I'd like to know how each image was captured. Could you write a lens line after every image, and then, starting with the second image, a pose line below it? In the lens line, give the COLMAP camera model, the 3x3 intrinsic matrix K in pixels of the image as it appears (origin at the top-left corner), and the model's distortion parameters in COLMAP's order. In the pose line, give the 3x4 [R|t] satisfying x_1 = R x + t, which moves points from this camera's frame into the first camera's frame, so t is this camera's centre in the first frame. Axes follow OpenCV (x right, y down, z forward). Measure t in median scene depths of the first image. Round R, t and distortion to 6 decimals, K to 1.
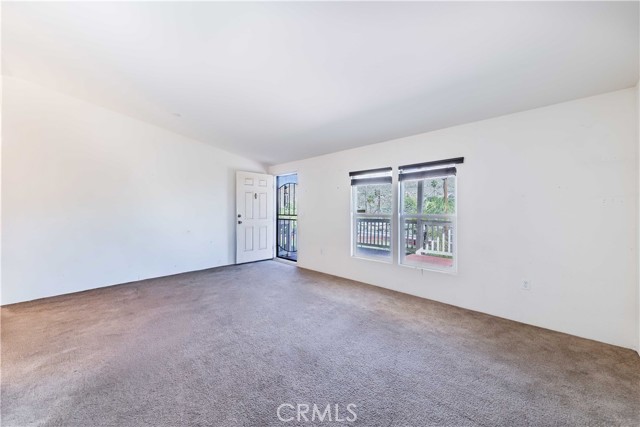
lens RADIAL K [[229.0, 0, 314.7], [0, 229.0, 212.8], [0, 0, 1]] dist [0.000182, -0.000221]
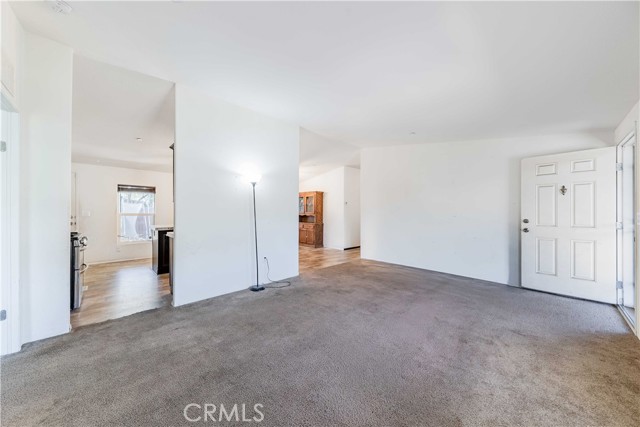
lens RADIAL K [[229.0, 0, 319.8], [0, 229.0, 210.2], [0, 0, 1]] dist [0.000182, -0.000221]
pose [[-0.026561, -0.005055, -0.999634, 0.582782], [-0.007684, 0.999959, -0.004852, -0.016363], [0.999618, 0.007552, -0.026599, 0.539716]]
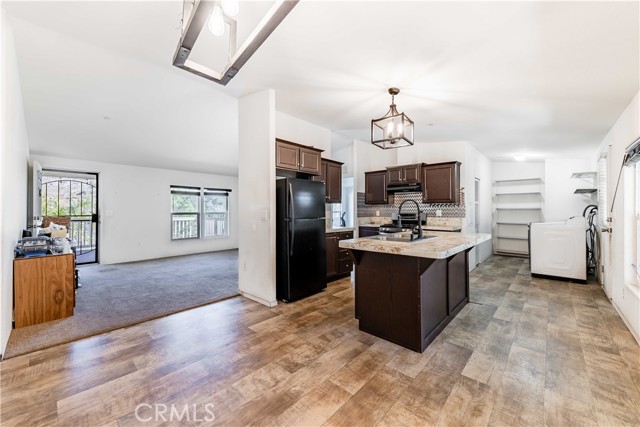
lens RADIAL K [[247.8, 0, 316.2], [0, 247.8, 211.6], [0, 0, 1]] dist [0.000745, 0.000109]
pose [[-0.009299, -0.002316, 0.999954, -1.615822], [0.004298, 0.999988, 0.002356, -0.006632], [-0.999948, 0.004319, -0.009289, 0.087408]]
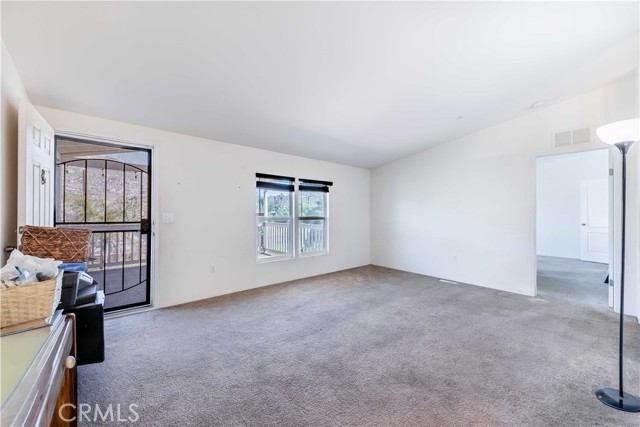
lens RADIAL K [[247.8, 0, 320.3], [0, 247.8, 211.9], [0, 0, 1]] dist [0.000745, 0.000109]
pose [[0.105179, 0.015162, 0.994338, -0.900672], [0.010198, 0.999815, -0.016324, -0.001083], [-0.994401, 0.011857, 0.105005, 0.712786]]
